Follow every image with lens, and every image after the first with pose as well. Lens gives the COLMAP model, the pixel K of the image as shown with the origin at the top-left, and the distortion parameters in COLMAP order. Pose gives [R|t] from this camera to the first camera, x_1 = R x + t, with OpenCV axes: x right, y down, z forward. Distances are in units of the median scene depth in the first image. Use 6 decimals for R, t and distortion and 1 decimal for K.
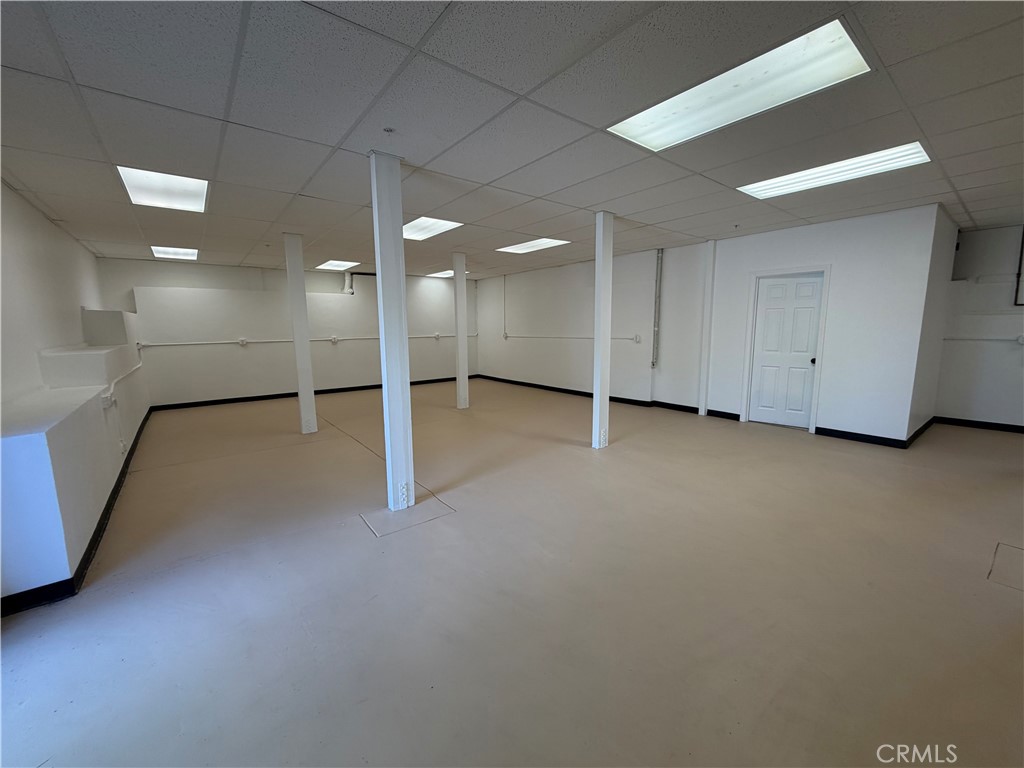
lens RADIAL K [[408.3, 0, 510.9], [0, 408.3, 383.4], [0, 0, 1]] dist [-0.001547, 0.000171]
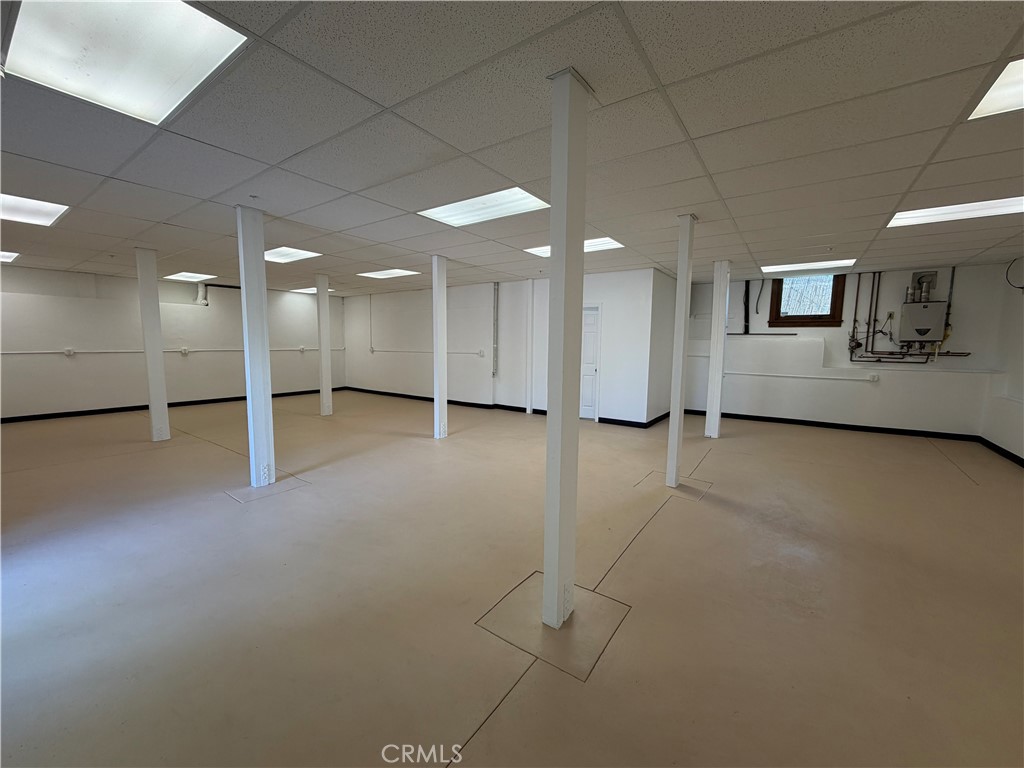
lens RADIAL K [[408.3, 0, 510.4], [0, 408.3, 384.6], [0, 0, 1]] dist [-0.001547, 0.000171]
pose [[0.959562, -0.009084, 0.281351, 0.057550], [0.019673, 0.999199, -0.034835, 0.032023], [-0.280809, 0.038961, 0.958973, -0.222294]]
